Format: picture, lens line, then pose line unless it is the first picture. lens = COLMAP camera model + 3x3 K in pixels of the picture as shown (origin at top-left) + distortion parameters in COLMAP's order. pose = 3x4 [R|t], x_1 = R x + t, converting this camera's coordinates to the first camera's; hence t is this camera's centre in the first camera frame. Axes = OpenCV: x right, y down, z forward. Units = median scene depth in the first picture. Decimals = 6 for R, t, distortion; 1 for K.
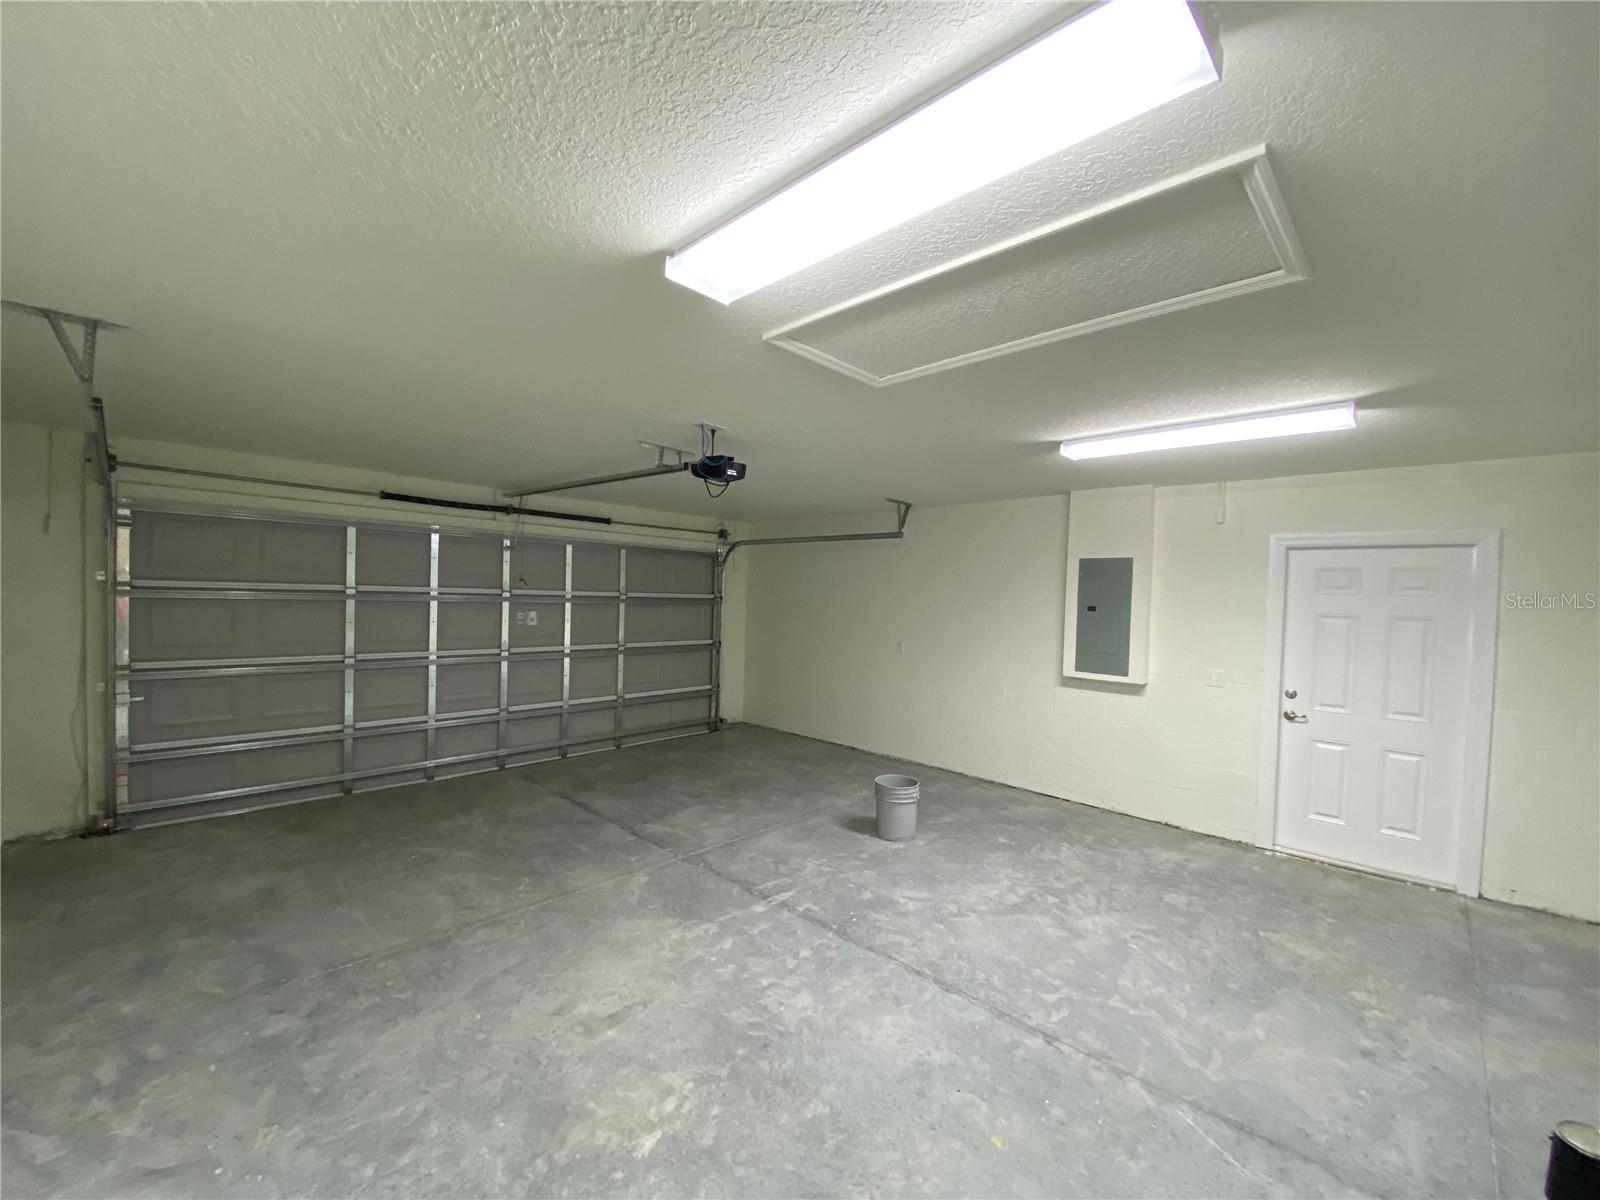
lens RADIAL K [[648.5, 0, 798.1], [0, 648.5, 606.9], [0, 0, 1]] dist [0.012628, -0.014798]
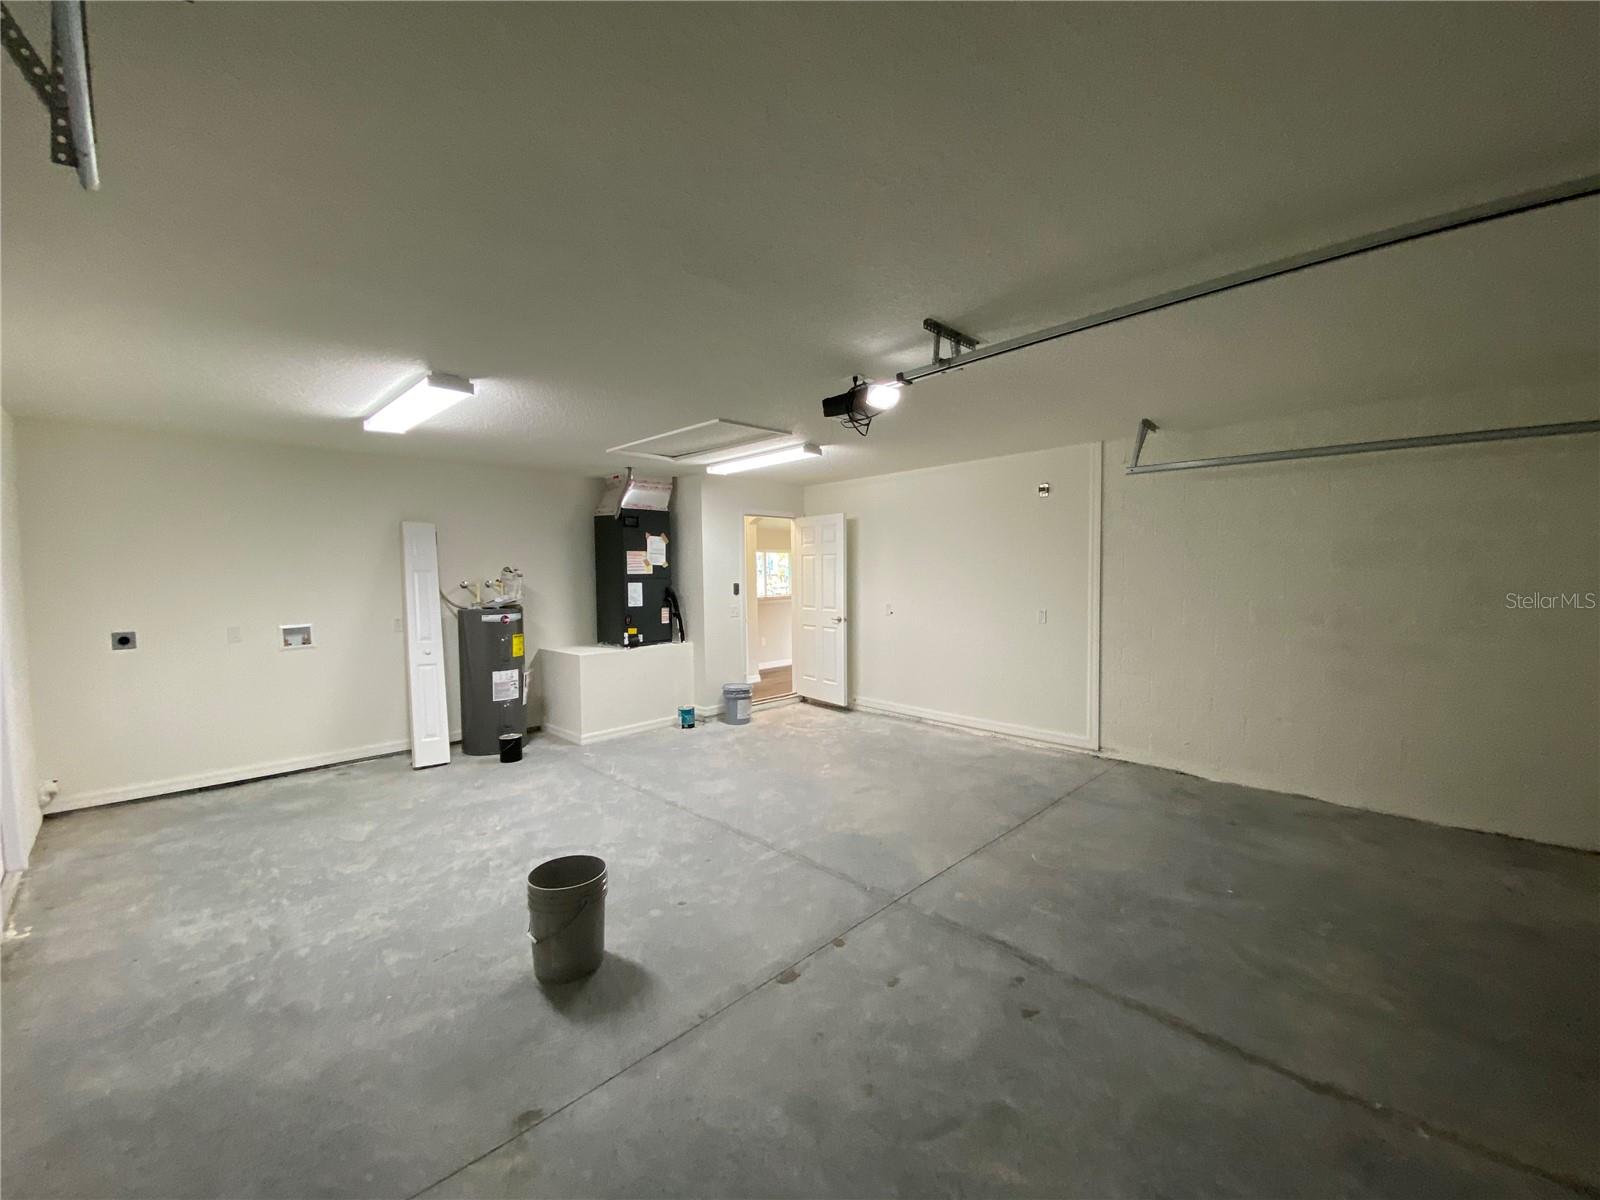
lens RADIAL K [[648.5, 0, 803.0], [0, 648.5, 602.0], [0, 0, 1]] dist [0.012628, -0.014798]
pose [[-0.999784, -0.020535, 0.003089, -0.067460], [-0.020298, 0.997773, 0.063542, -0.013092], [-0.004387, 0.063466, -0.997974, 1.961859]]
